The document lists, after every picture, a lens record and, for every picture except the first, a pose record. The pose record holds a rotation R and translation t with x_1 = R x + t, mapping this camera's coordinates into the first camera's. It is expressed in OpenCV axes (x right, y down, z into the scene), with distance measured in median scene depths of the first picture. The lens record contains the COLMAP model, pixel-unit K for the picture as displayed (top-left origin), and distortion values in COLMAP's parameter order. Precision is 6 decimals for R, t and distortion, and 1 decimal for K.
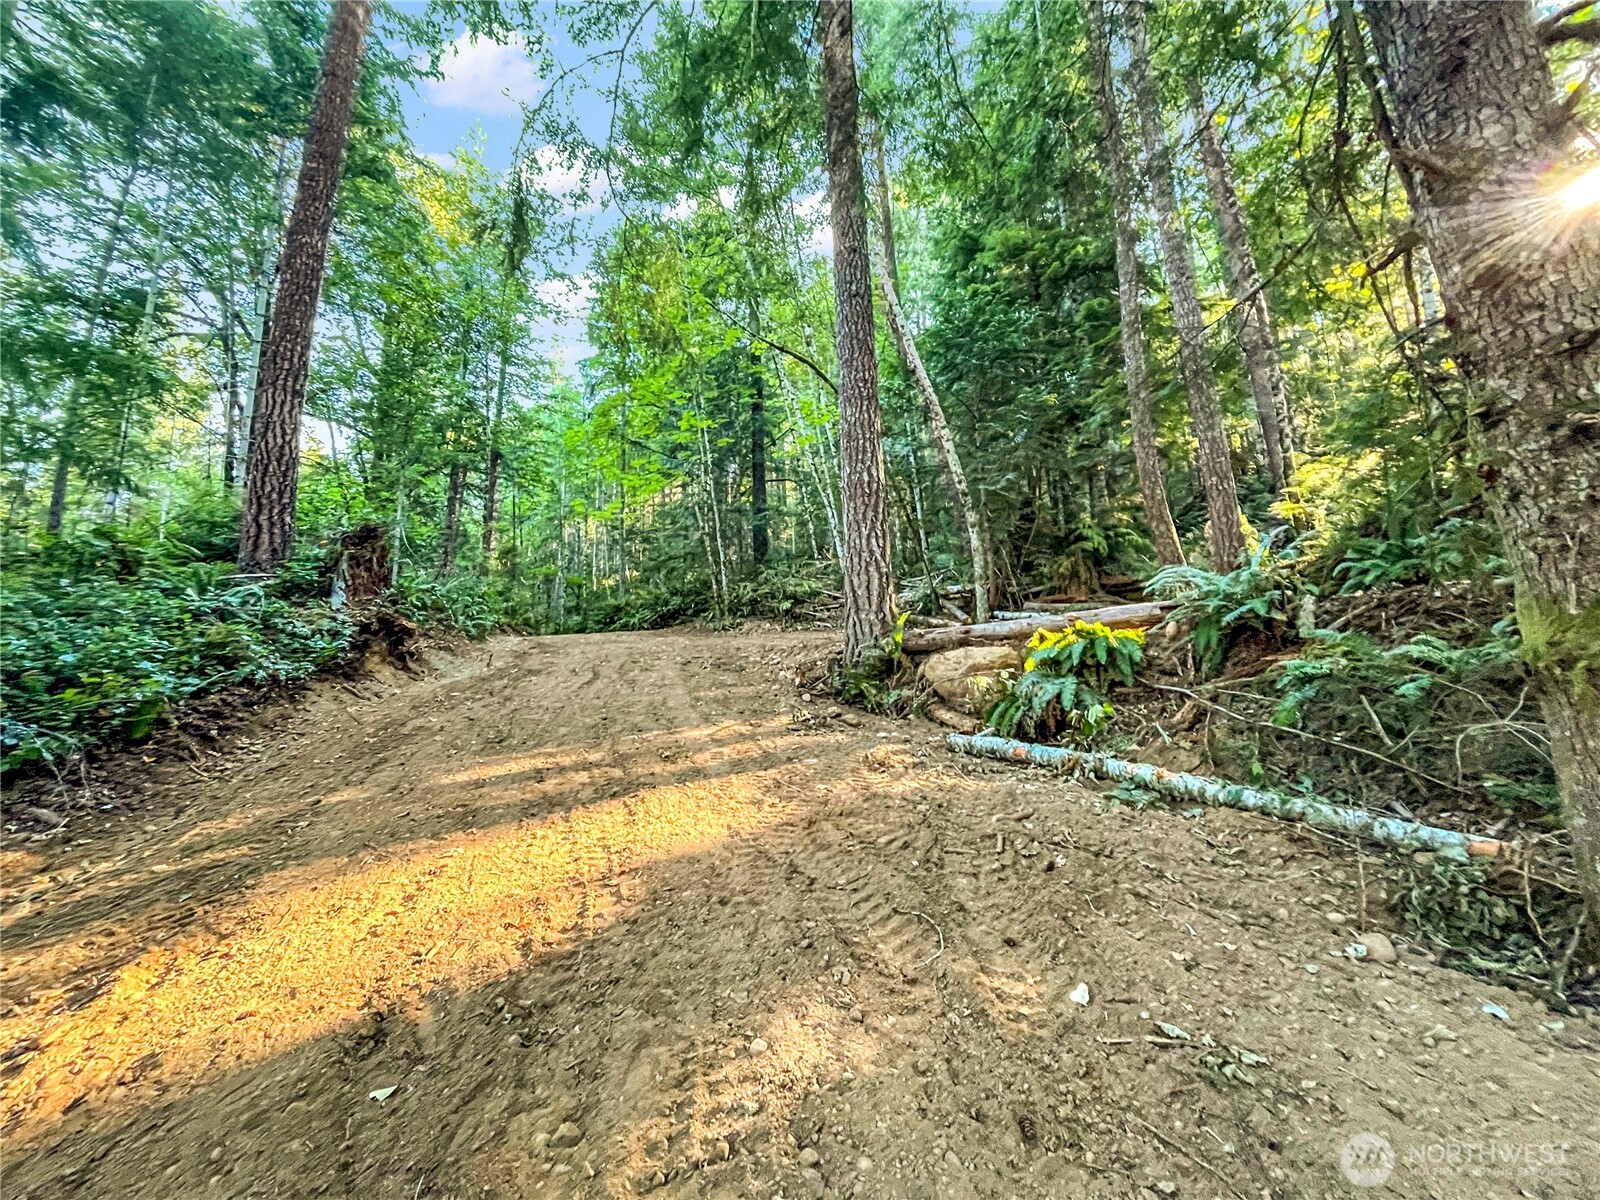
lens RADIAL K [[649.7, 0, 806.8], [0, 649.7, 597.0], [0, 0, 1]] dist [-0.002211, -0.000301]
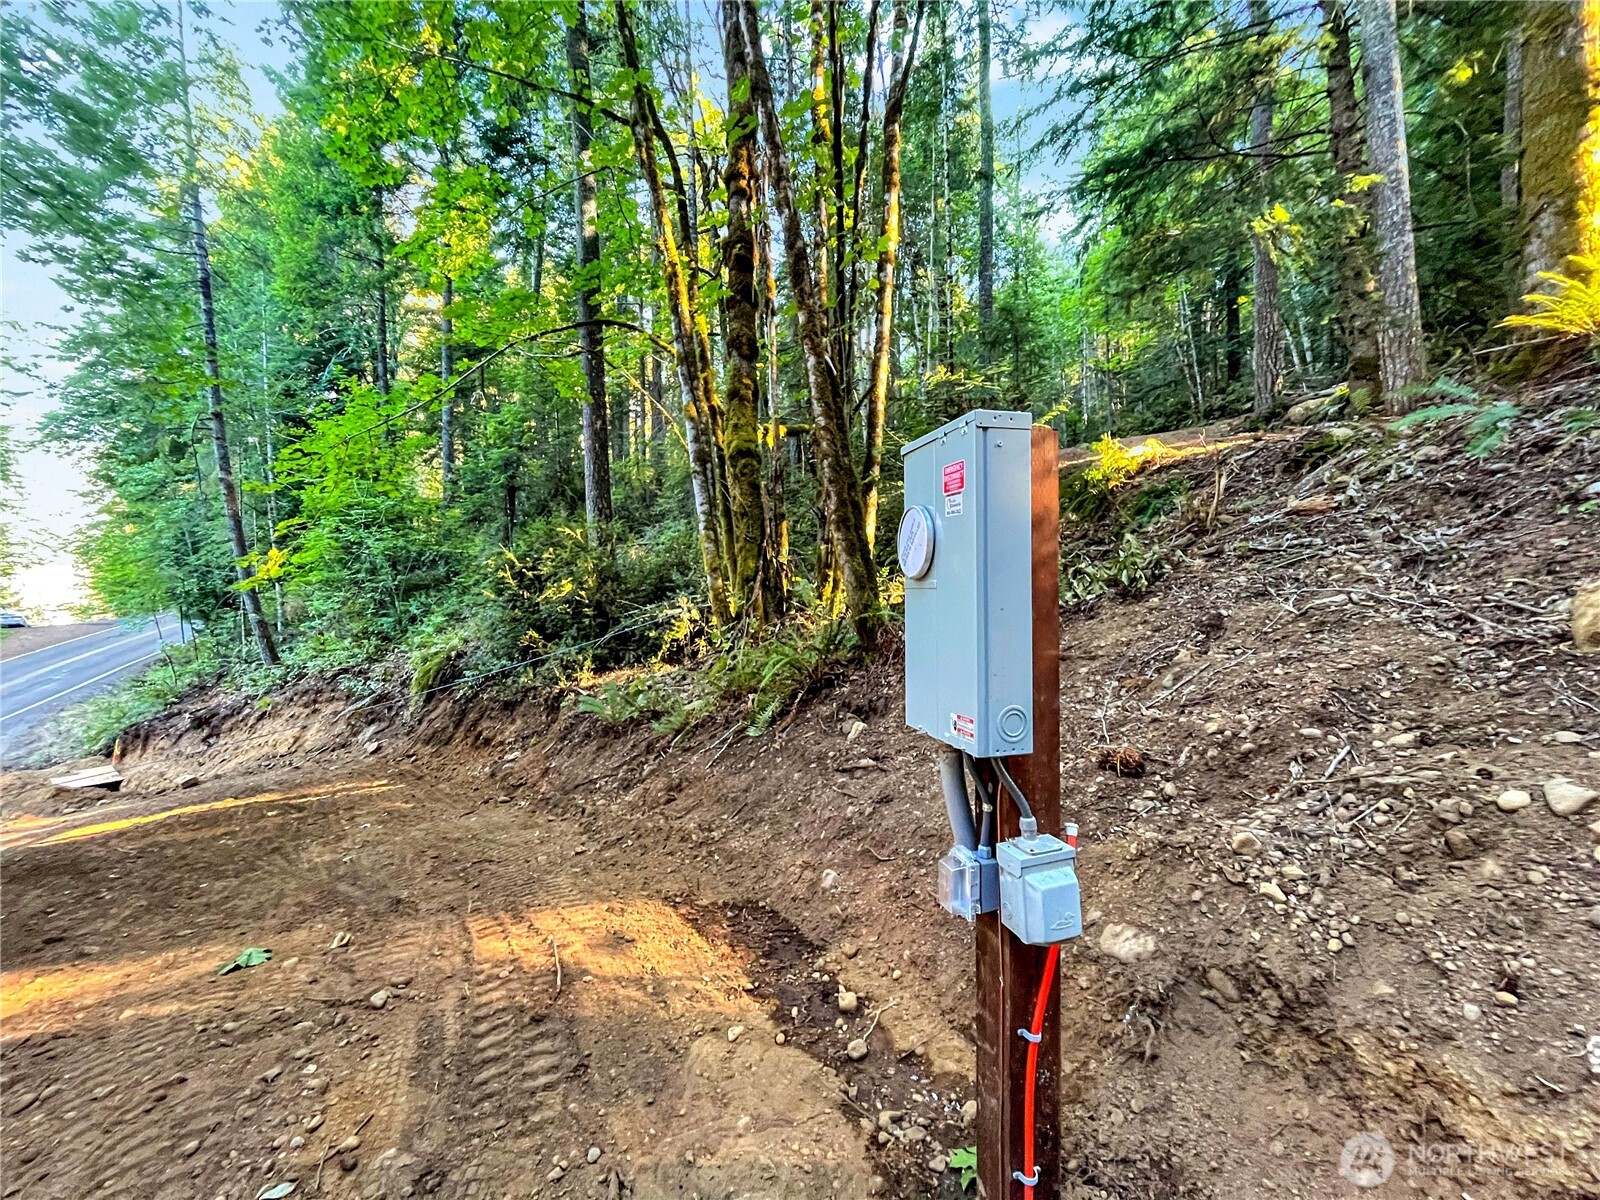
lens RADIAL K [[649.7, 0, 806.8], [0, 649.7, 597.0], [0, 0, 1]] dist [-0.002211, -0.000301]
pose [[0.775673, 0.027506, -0.630535, 0.150169], [0.113715, 0.976609, 0.182493, 0.061074], [0.620806, -0.213257, 0.754402, -0.939275]]
